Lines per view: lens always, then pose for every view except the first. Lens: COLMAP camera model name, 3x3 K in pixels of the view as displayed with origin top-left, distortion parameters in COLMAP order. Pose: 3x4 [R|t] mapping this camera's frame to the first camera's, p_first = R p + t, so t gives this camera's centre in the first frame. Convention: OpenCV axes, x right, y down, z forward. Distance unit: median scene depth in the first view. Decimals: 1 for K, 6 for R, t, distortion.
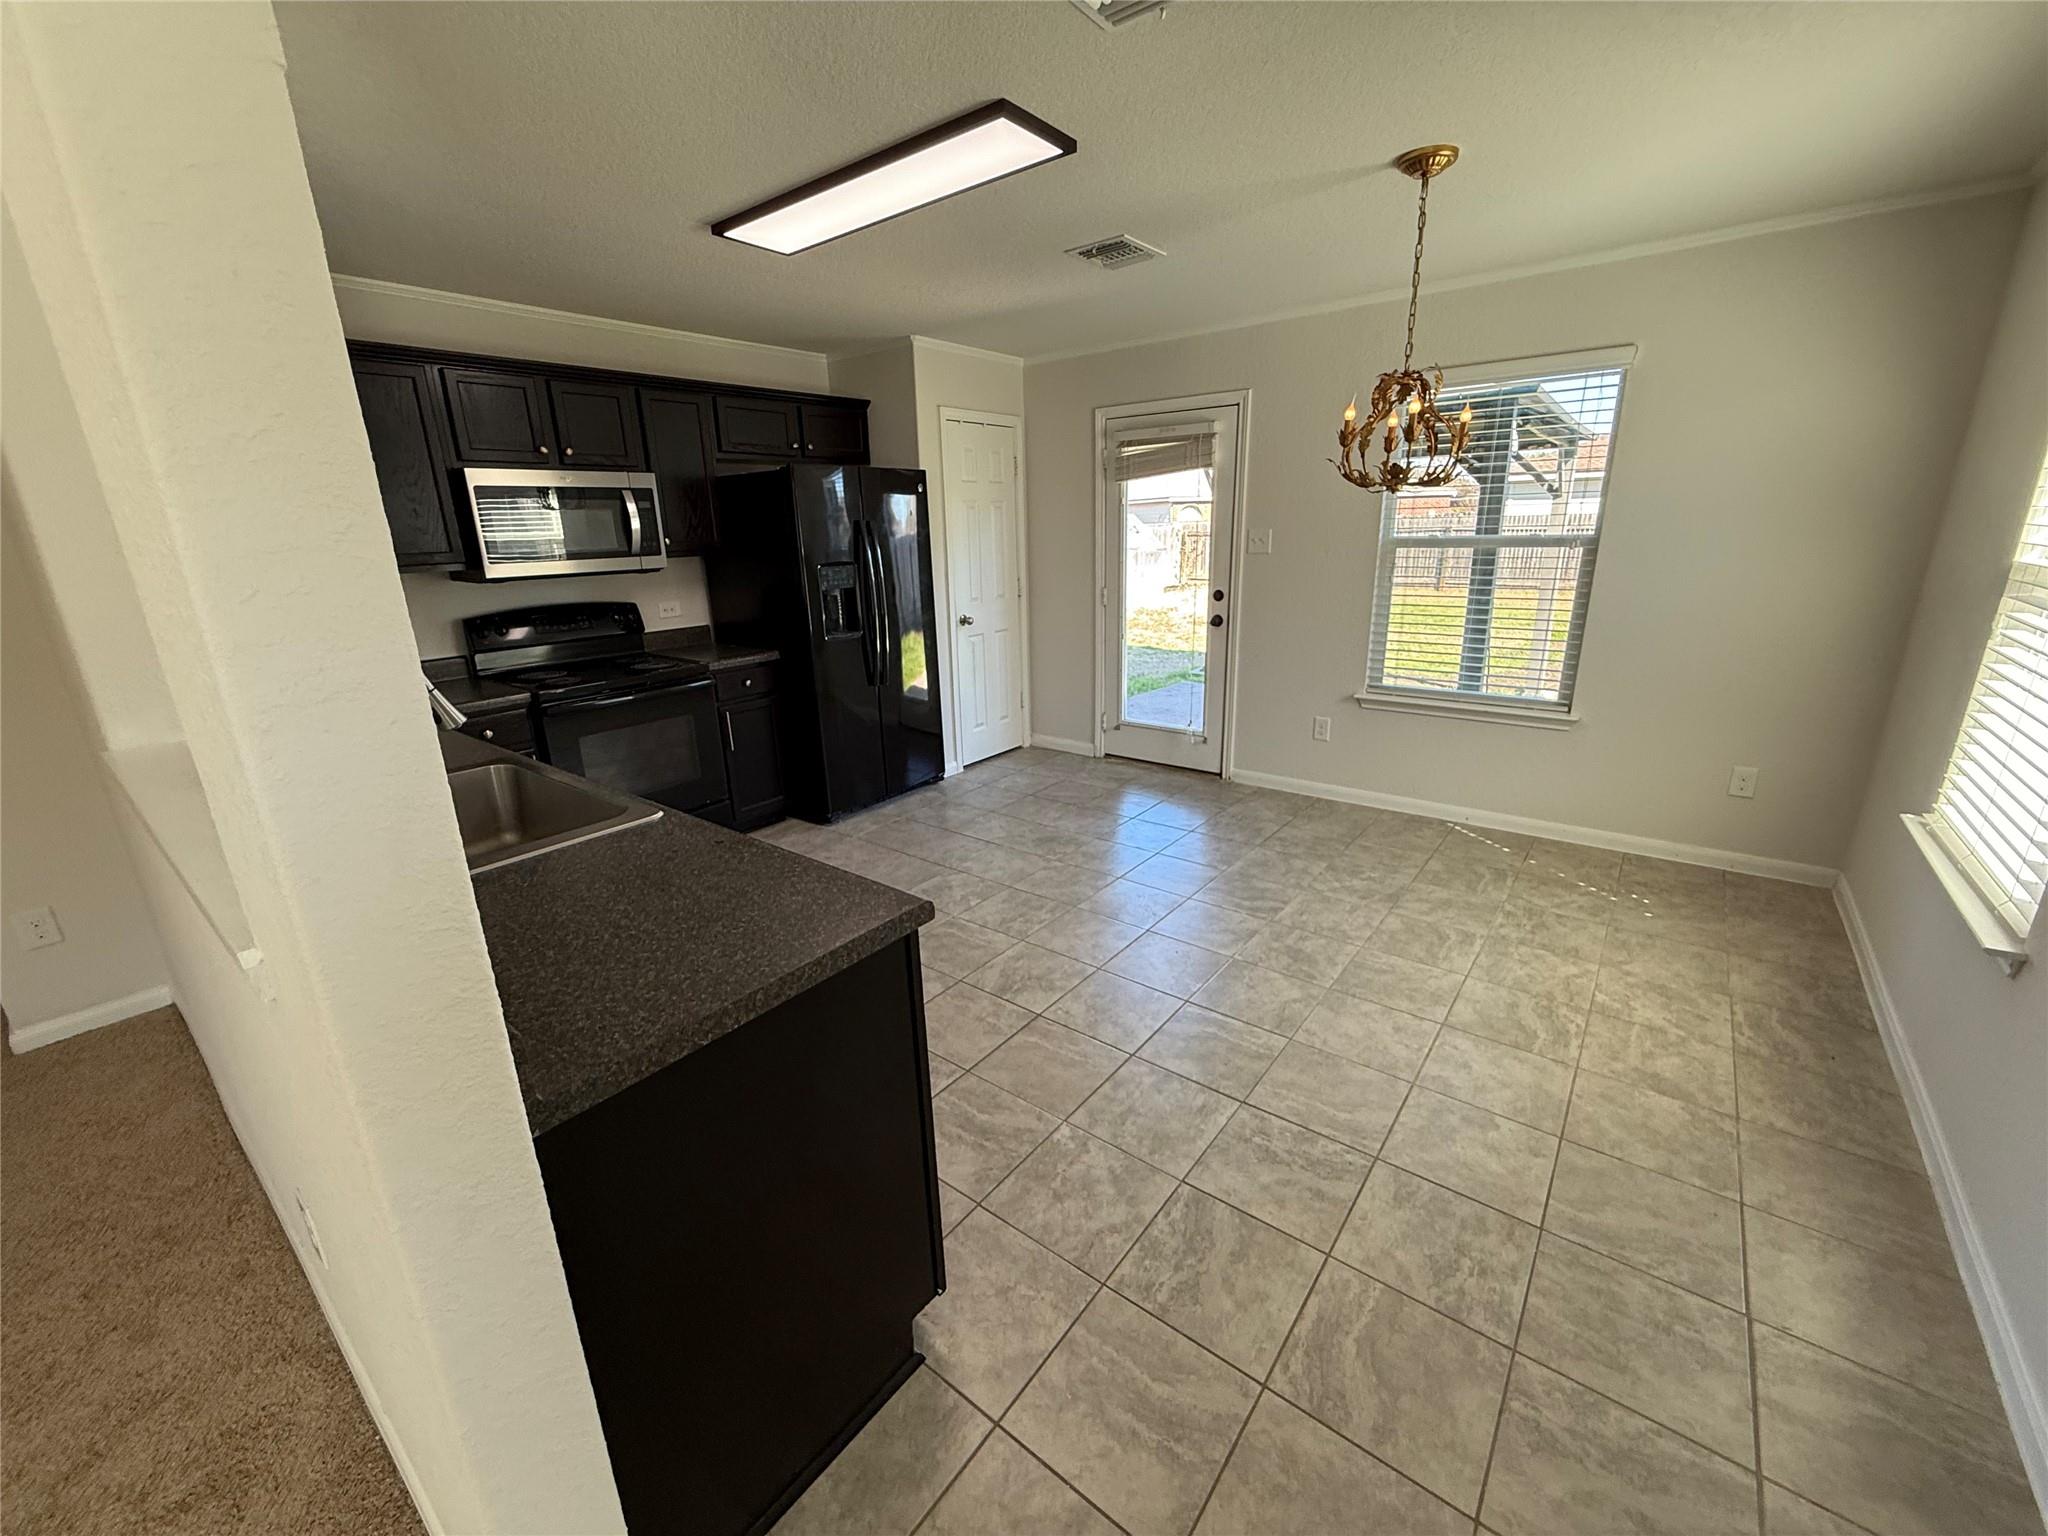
lens RADIAL K [[814.6, 0, 1018.2], [0, 814.6, 767.4], [0, 0, 1]] dist [-0.001549, 0.000074]
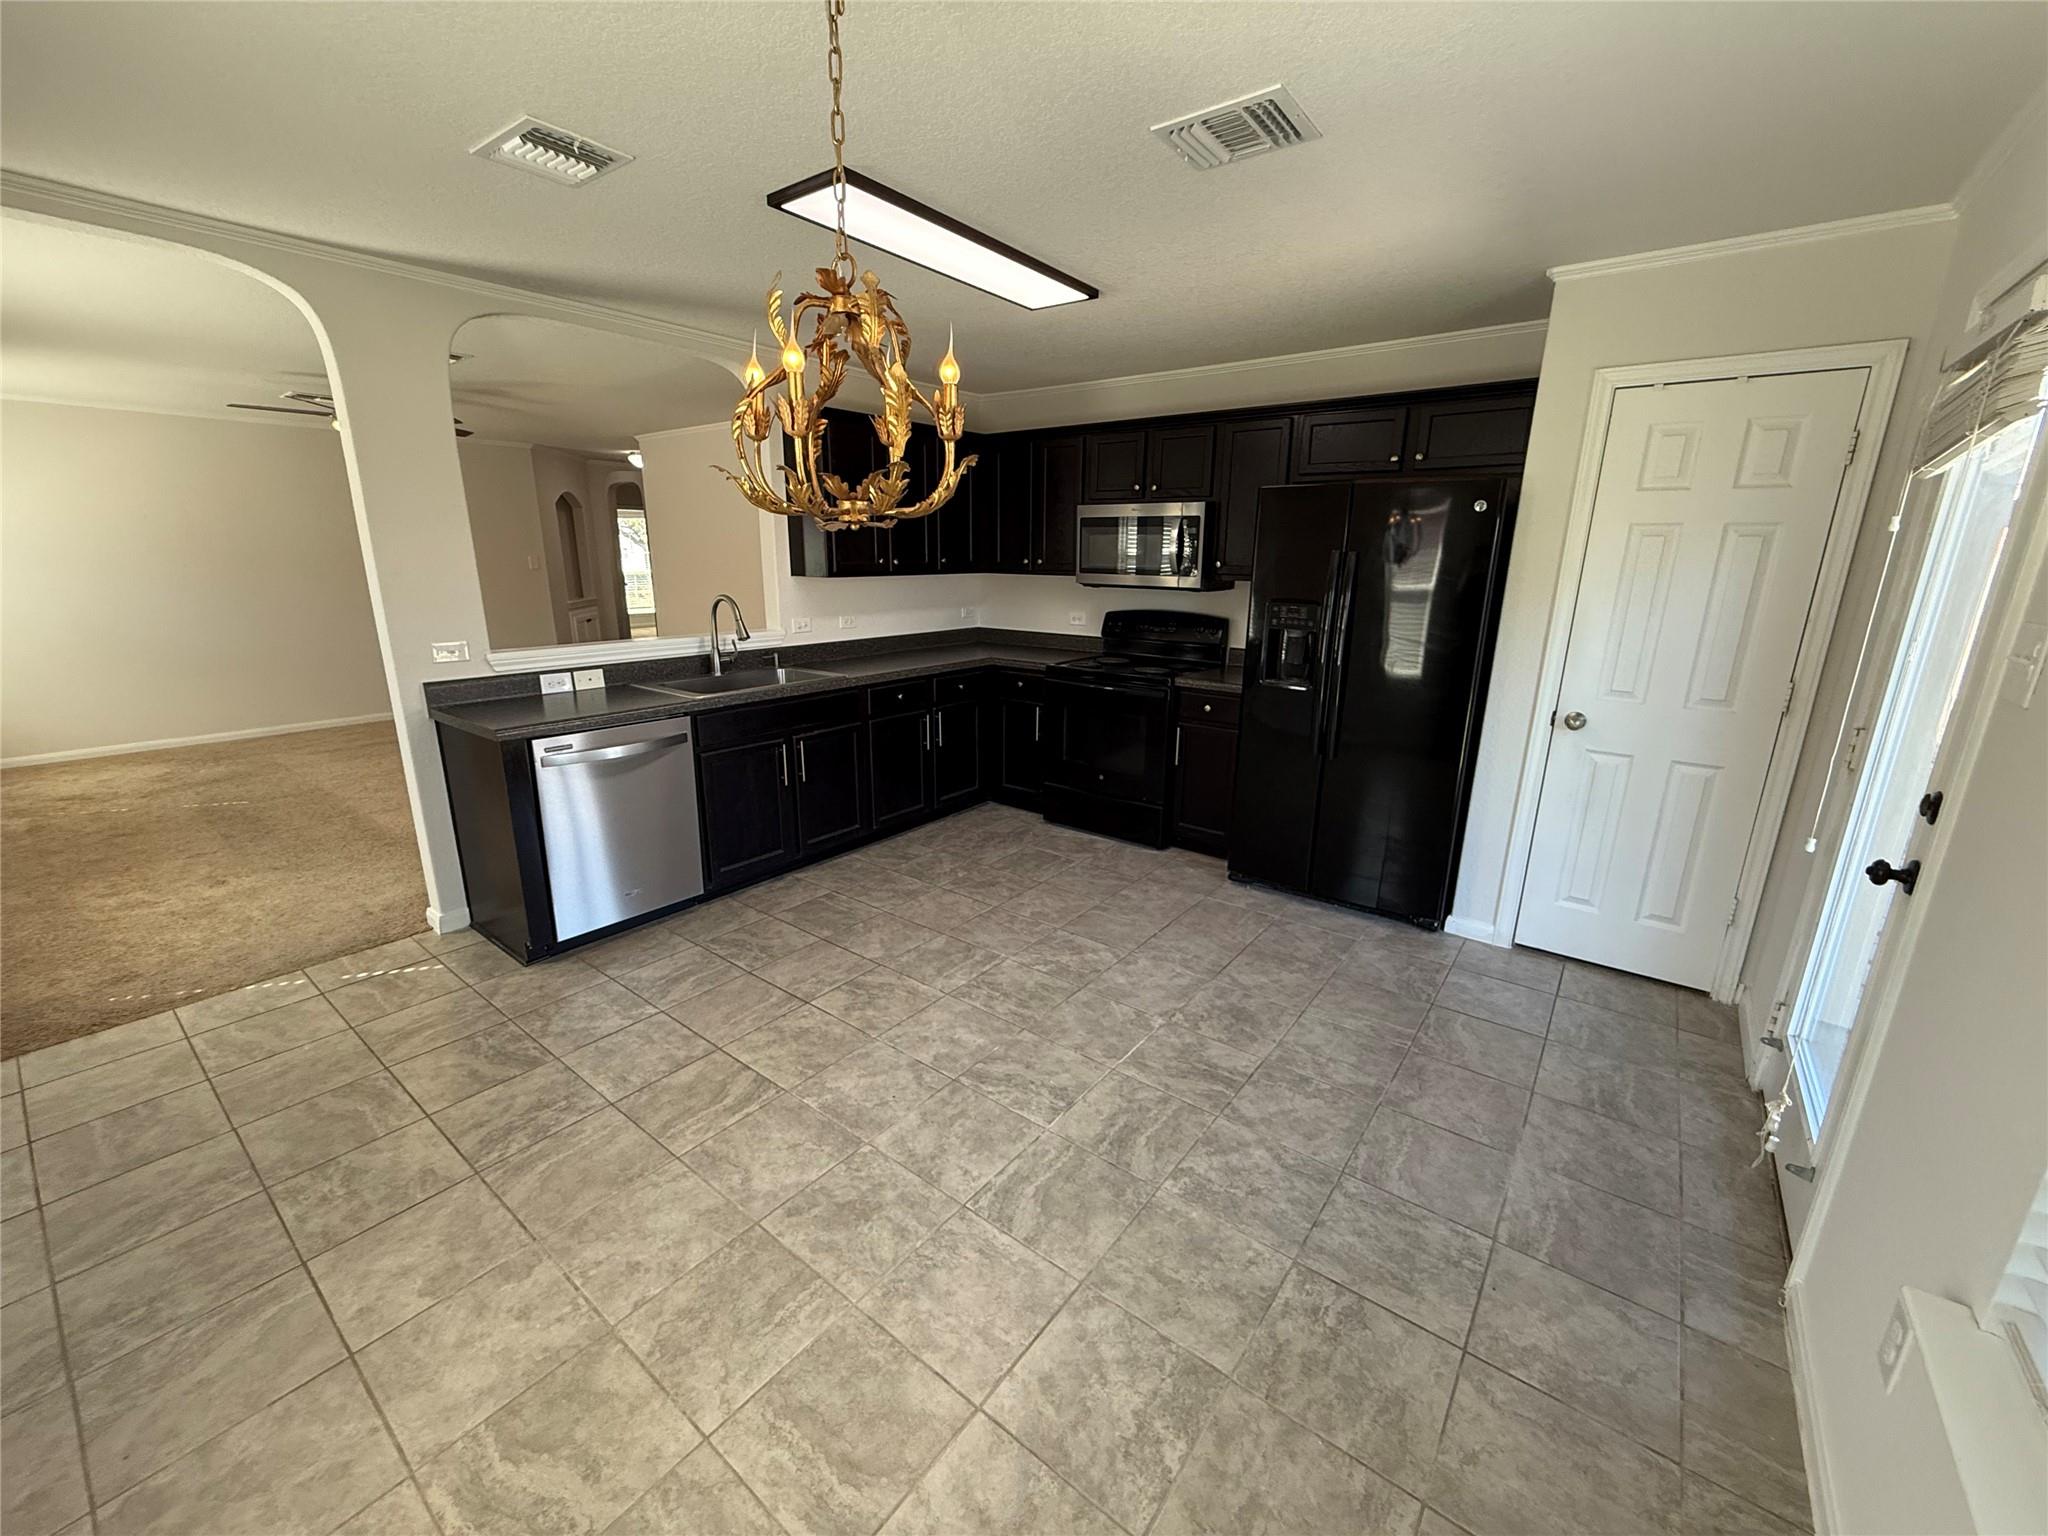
lens RADIAL K [[814.6, 0, 1016.9], [0, 814.6, 768.5], [0, 0, 1]] dist [-0.001549, 0.000074]
pose [[0.012070, 0.287948, -0.957570, 0.828107], [-0.297083, 0.915430, 0.271532, -0.305701], [0.954775, 0.281200, 0.096594, 0.903445]]
